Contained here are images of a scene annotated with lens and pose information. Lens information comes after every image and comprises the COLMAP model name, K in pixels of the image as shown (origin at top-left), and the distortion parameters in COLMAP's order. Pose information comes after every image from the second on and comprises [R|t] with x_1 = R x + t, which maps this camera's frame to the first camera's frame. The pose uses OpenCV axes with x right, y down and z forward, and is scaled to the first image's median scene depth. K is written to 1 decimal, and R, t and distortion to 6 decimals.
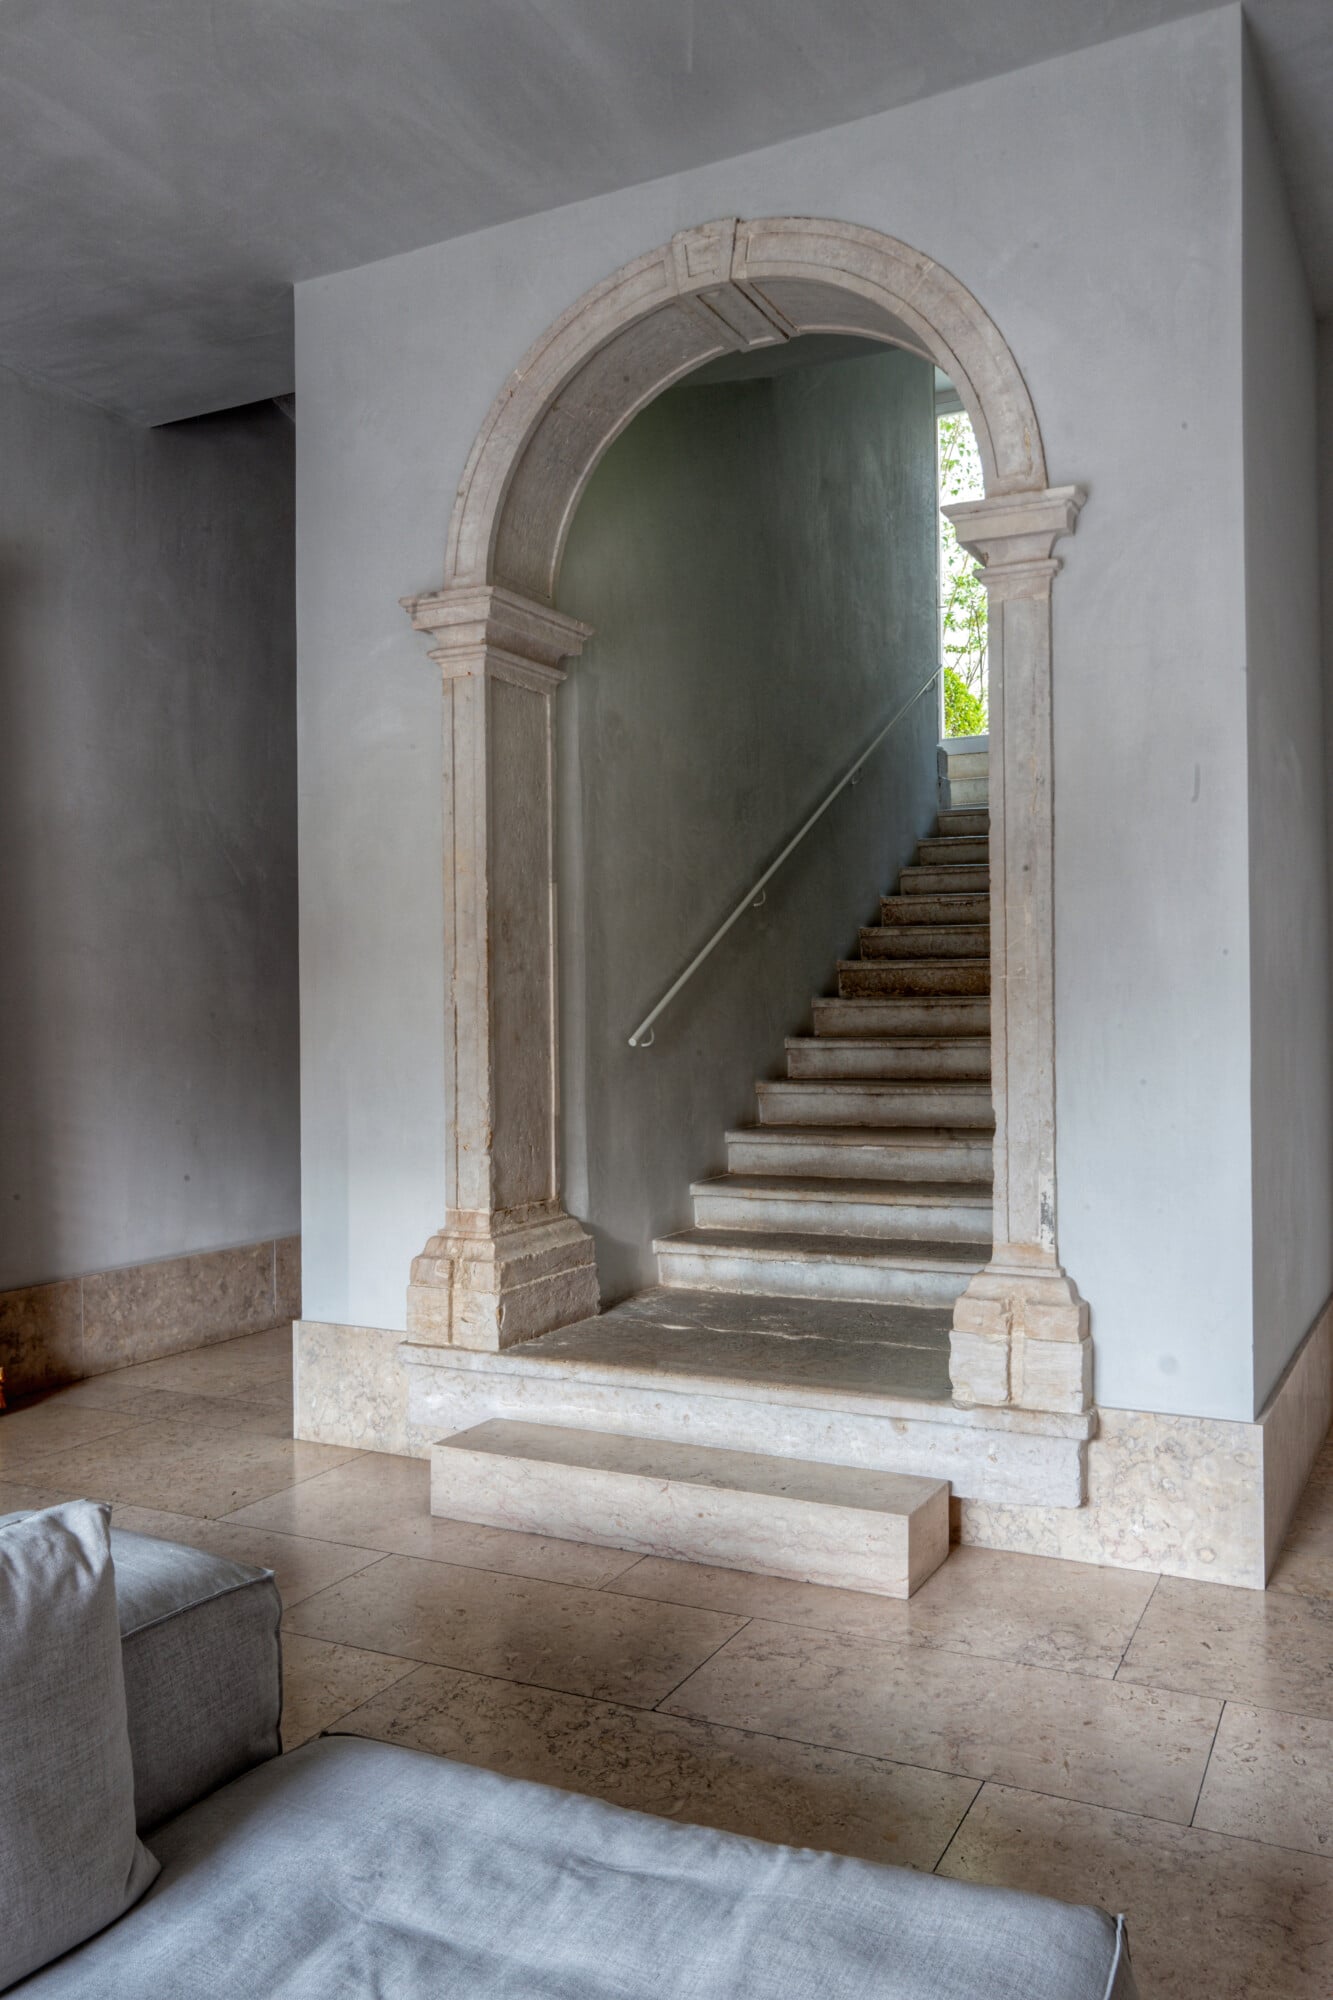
lens RADIAL K [[1582.4, 0, 576.2], [0, 1582.4, 1003.5], [0, 0, 1]] dist [0.005467, -0.072839]
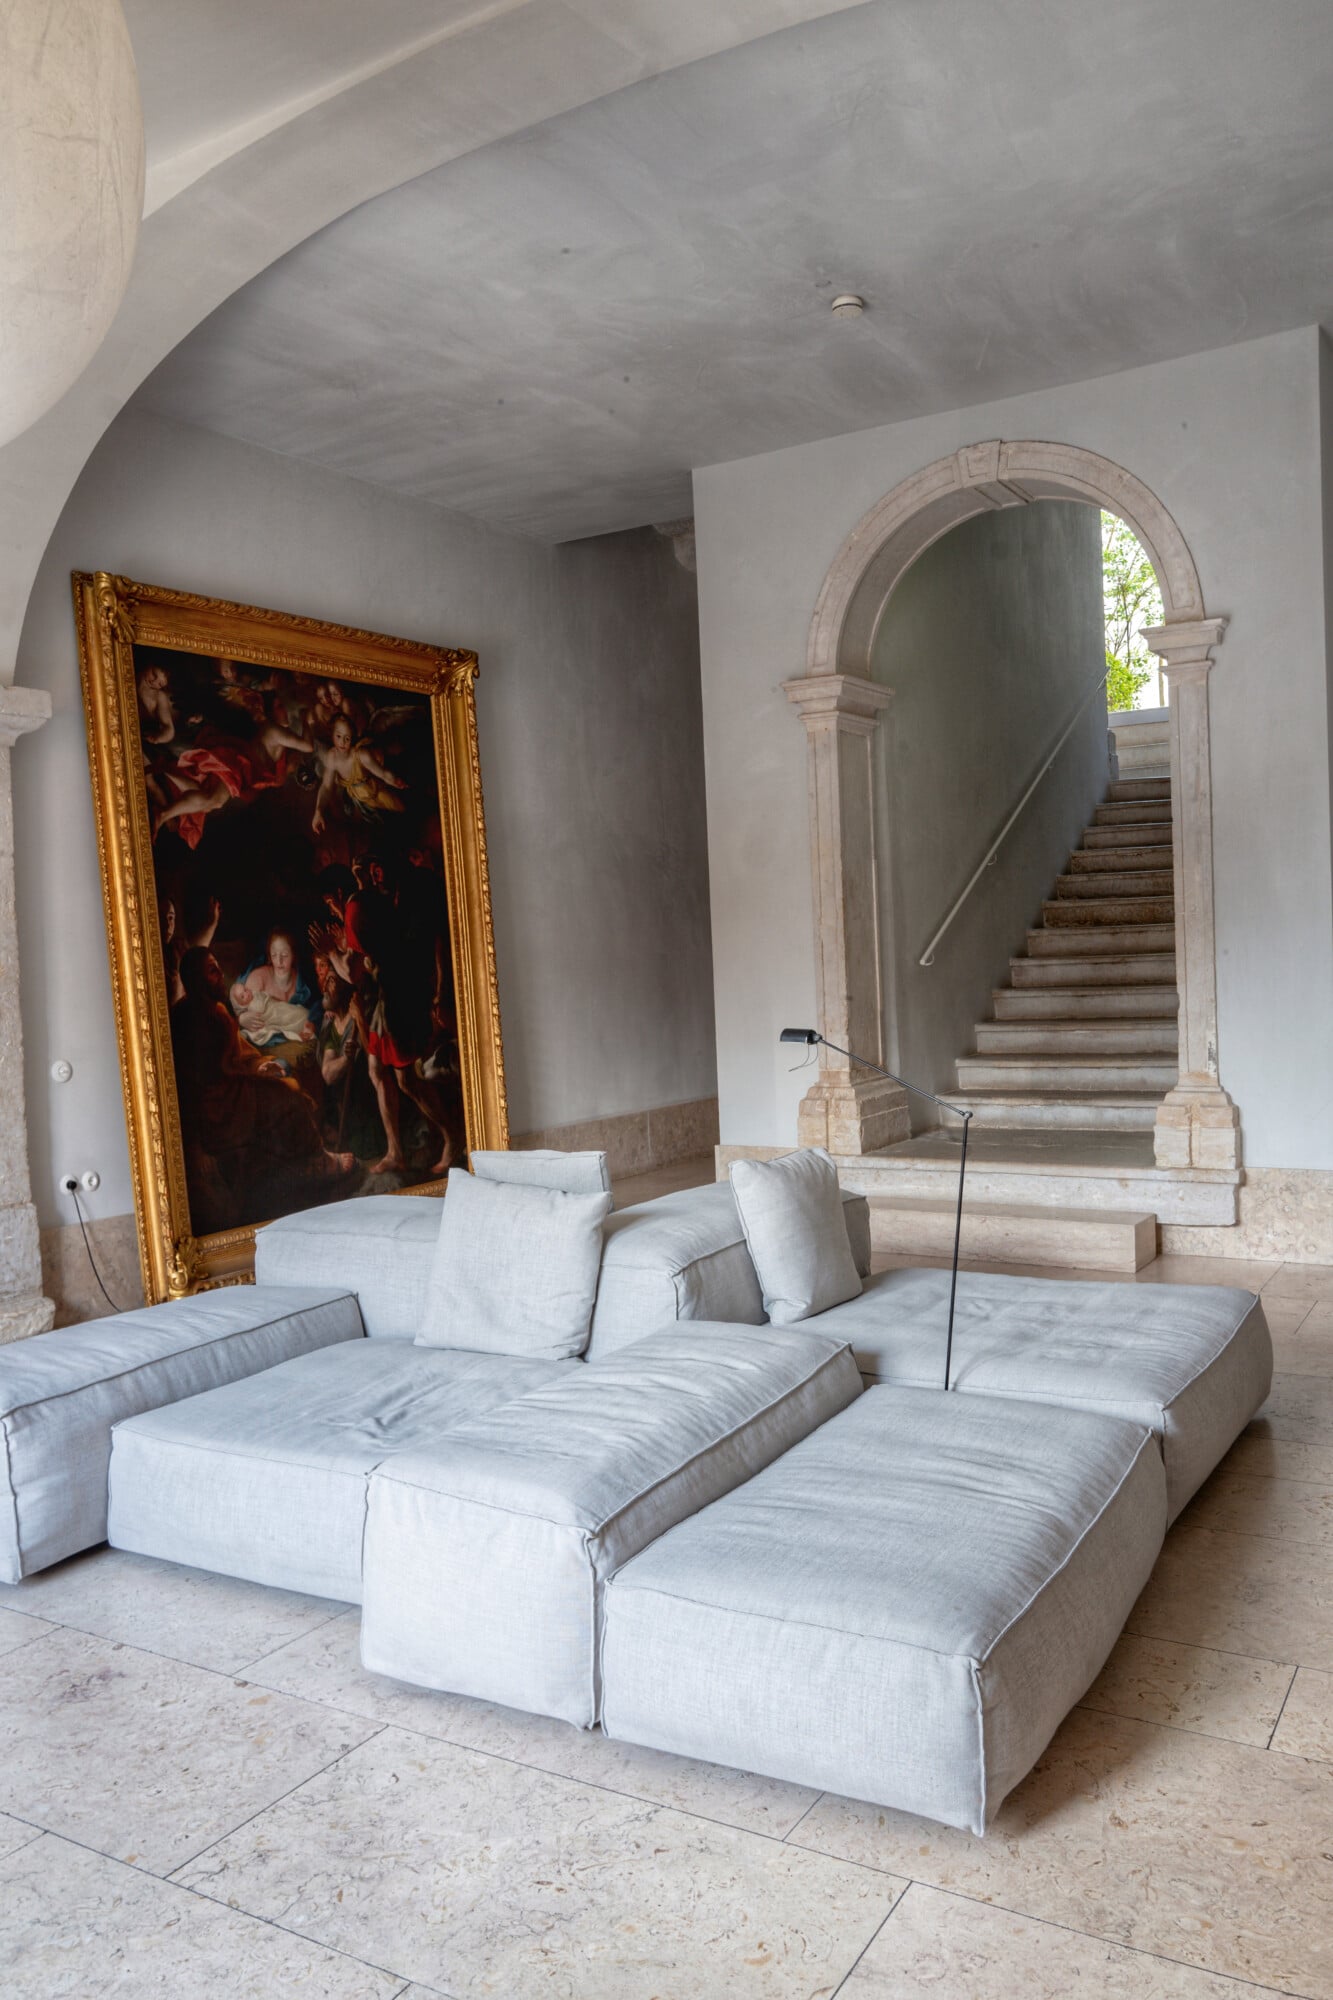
lens RADIAL K [[1560.6, 0, 594.3], [0, 1560.6, 993.8], [0, 0, 1]] dist [0.035311, -0.165548]
pose [[0.997040, -0.026578, -0.072147, -0.193910], [0.028904, 0.999089, 0.031390, -0.001480], [0.071247, -0.033383, 0.996900, -0.576842]]
